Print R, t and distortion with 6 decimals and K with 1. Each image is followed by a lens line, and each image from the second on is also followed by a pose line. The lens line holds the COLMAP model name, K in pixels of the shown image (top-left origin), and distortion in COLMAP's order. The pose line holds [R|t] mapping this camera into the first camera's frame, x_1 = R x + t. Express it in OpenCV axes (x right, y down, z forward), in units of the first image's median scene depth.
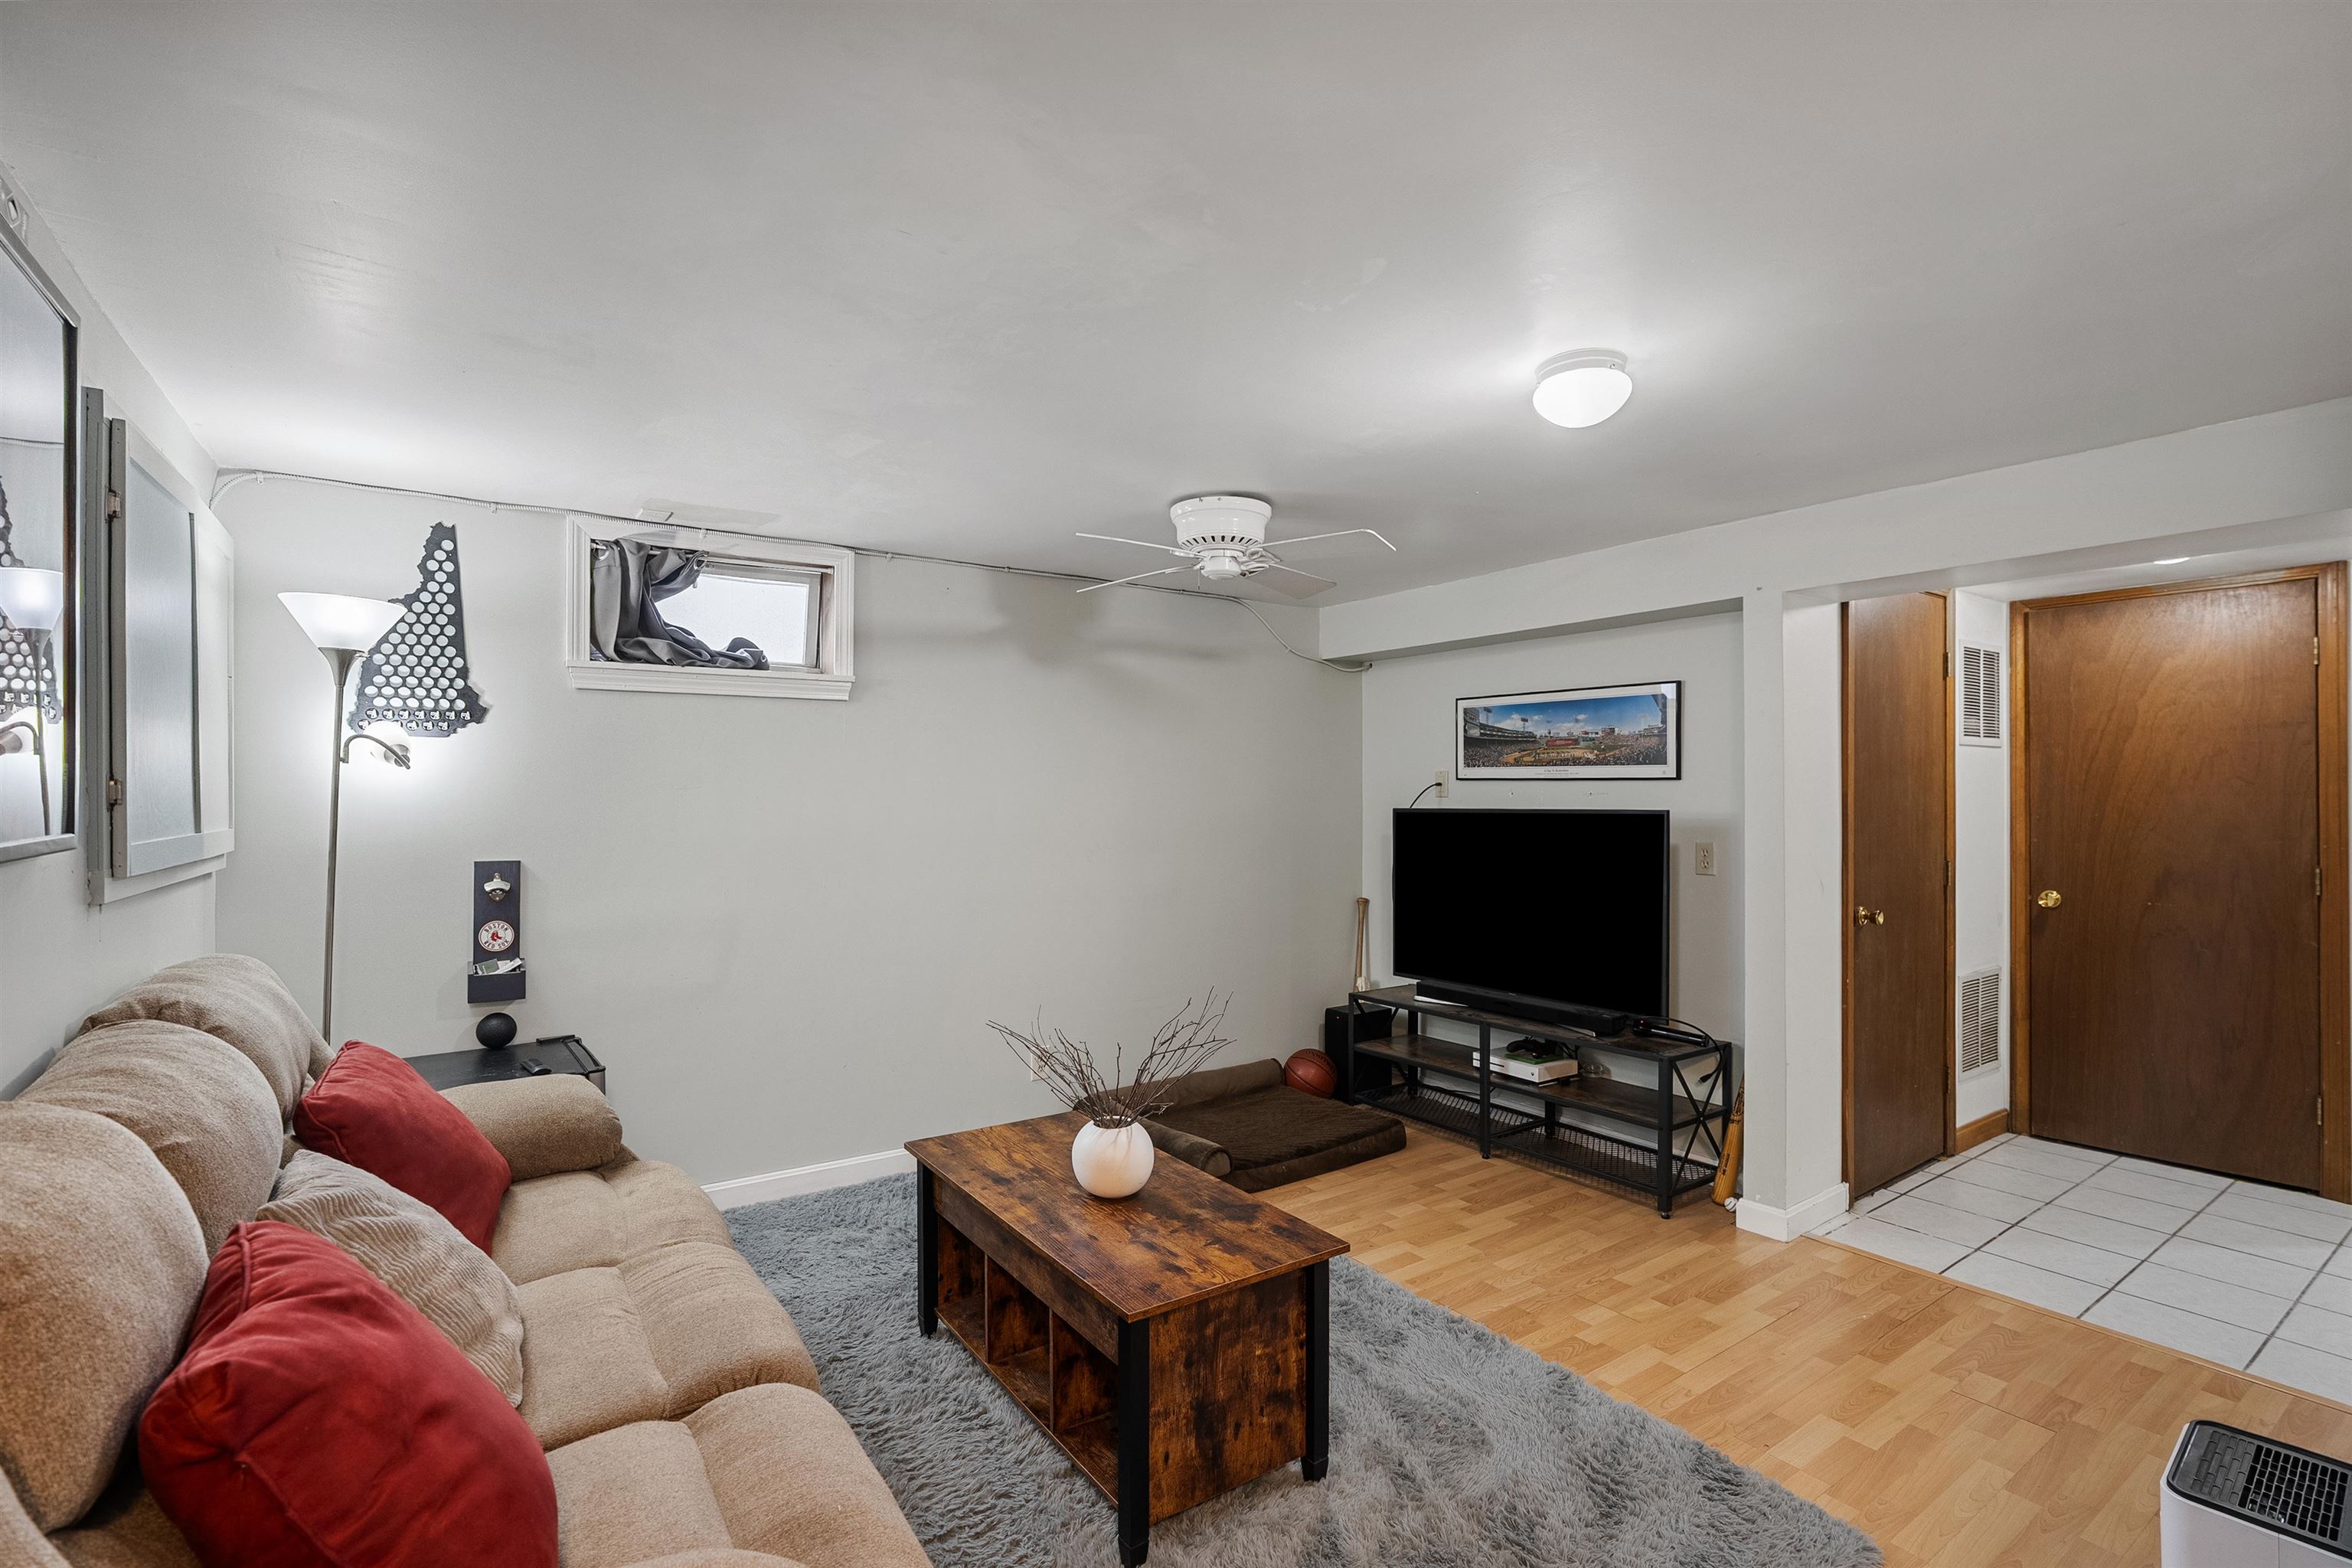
lens RADIAL K [[1061.1, 0, 1159.3], [0, 1061.1, 782.0], [0, 0, 1]] dist [-0.005185, 0.000576]
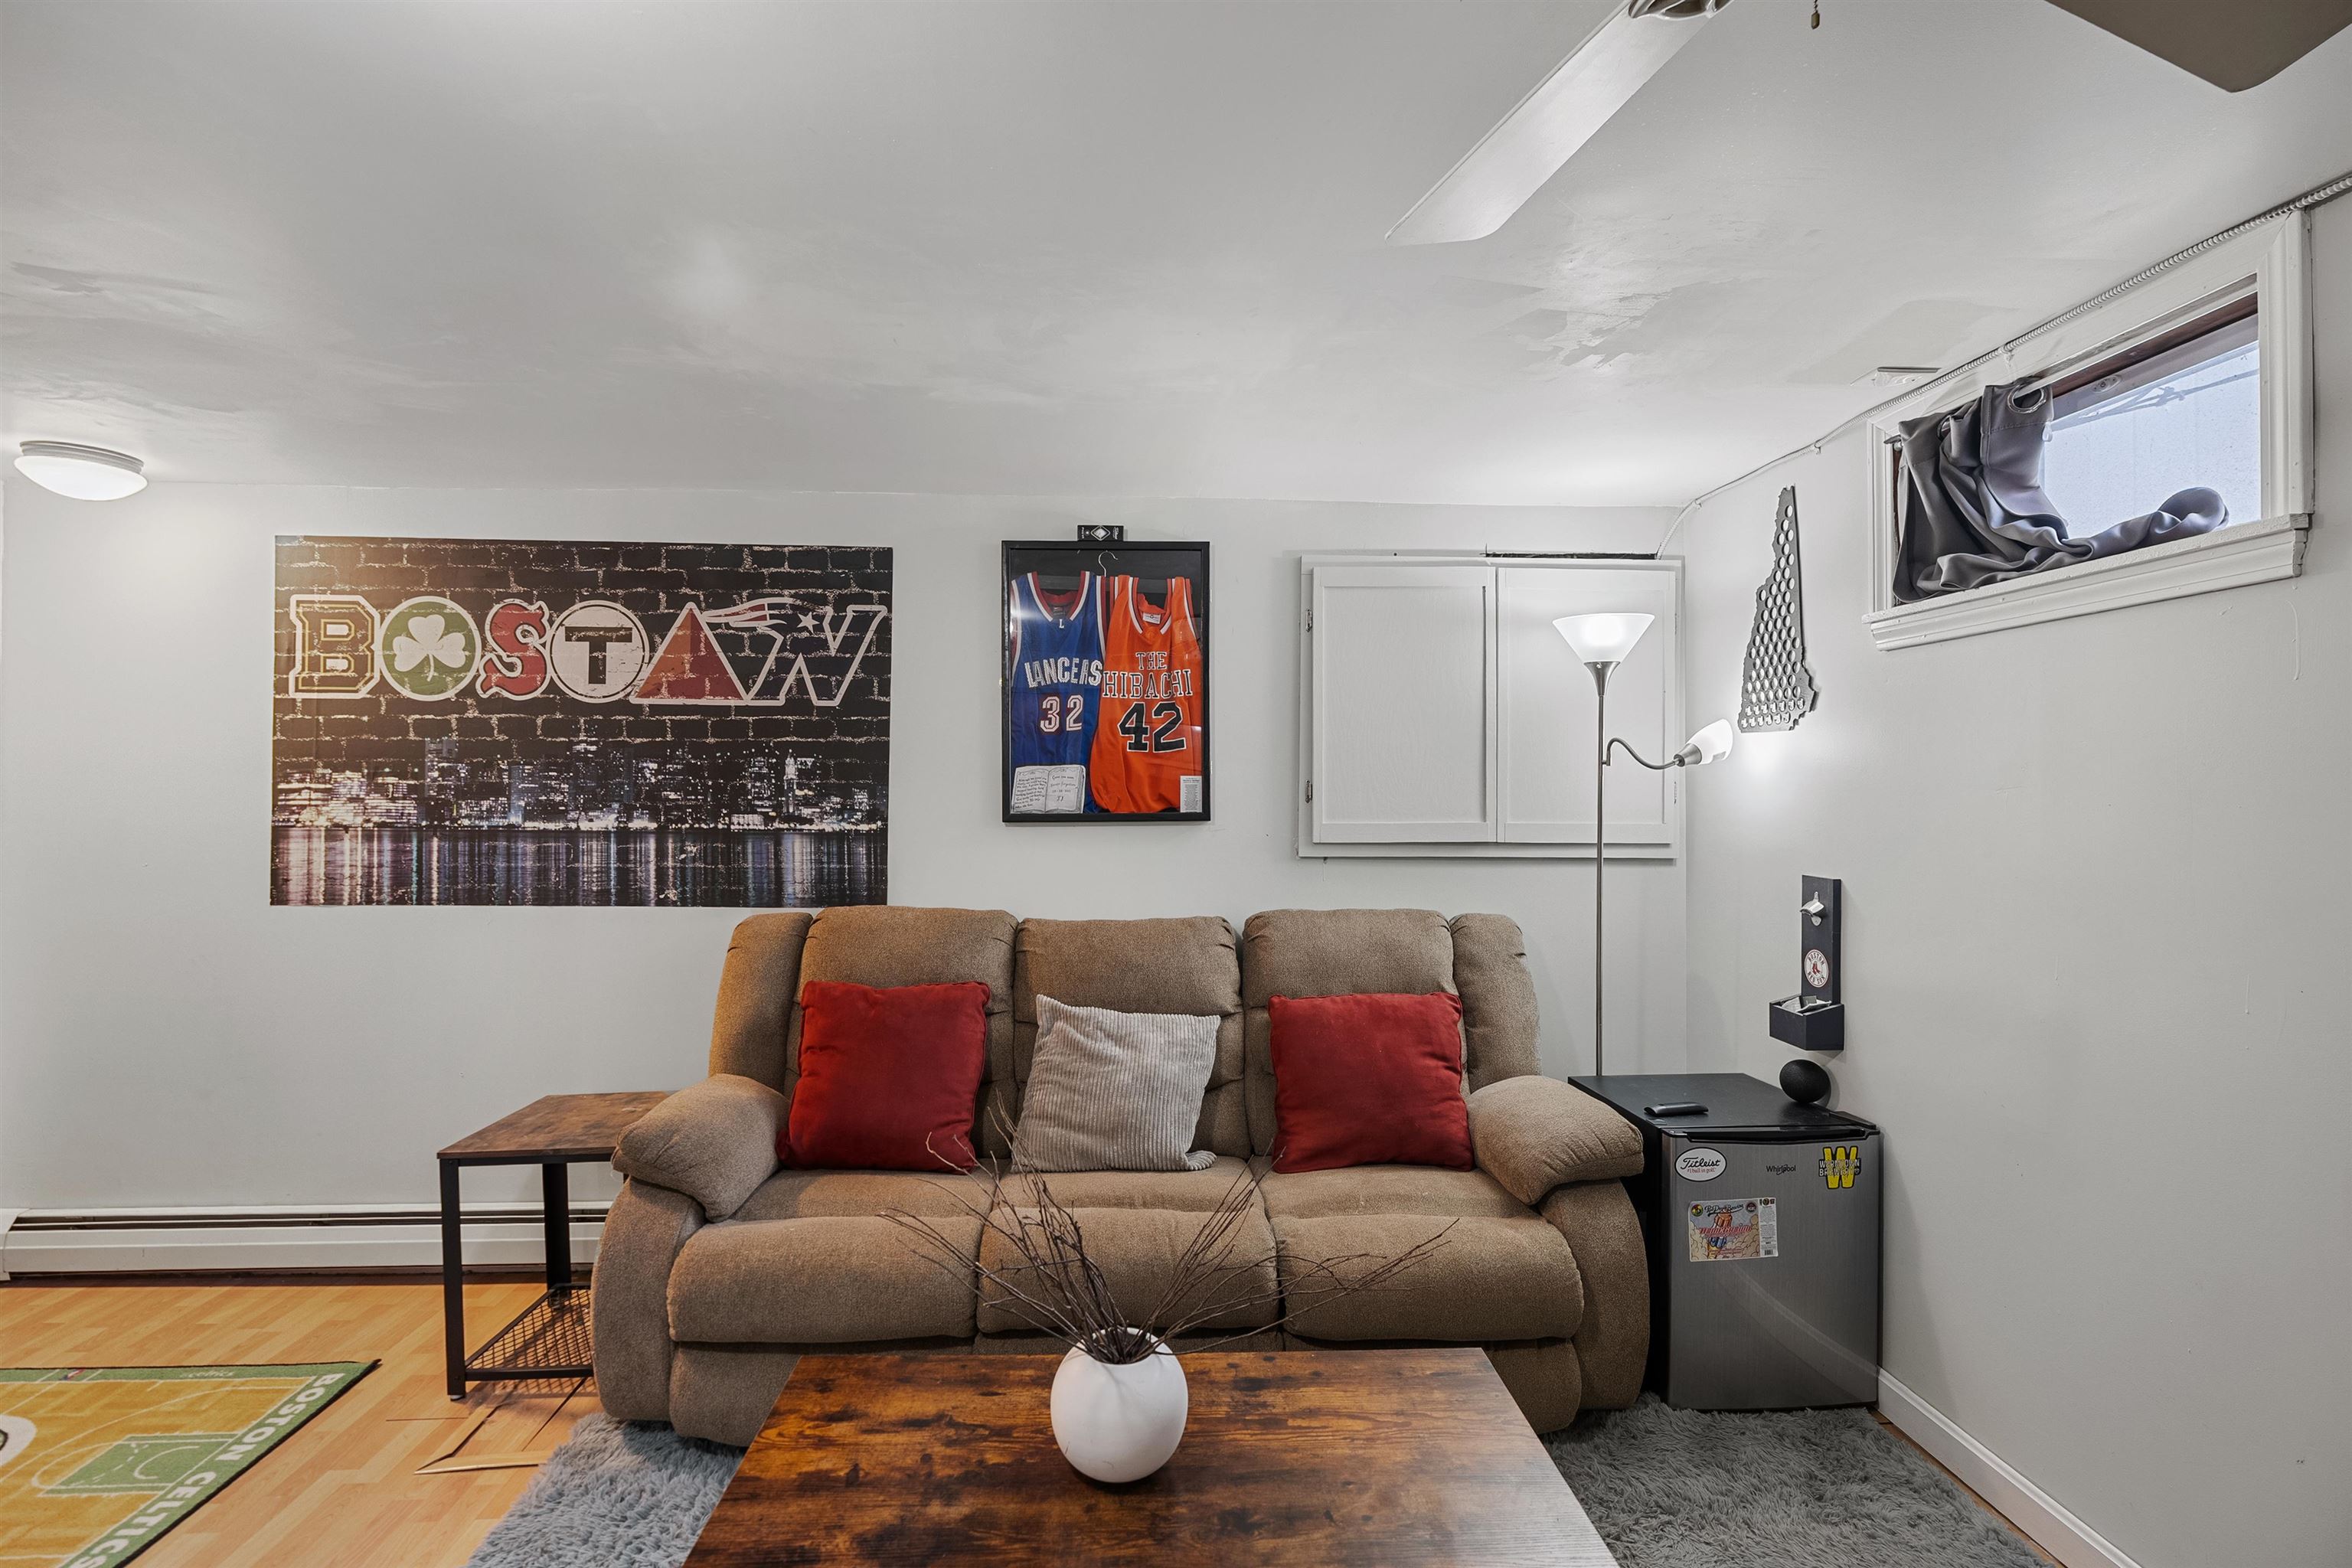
lens RADIAL K [[1061.1, 0, 1159.3], [0, 1061.1, 782.0], [0, 0, 1]] dist [-0.005185, 0.000576]
pose [[-0.519746, -0.003770, -0.854313, 0.345990], [0.006714, 0.999941, -0.008497, 0.004583], [0.854295, -0.010152, -0.519690, 1.006979]]
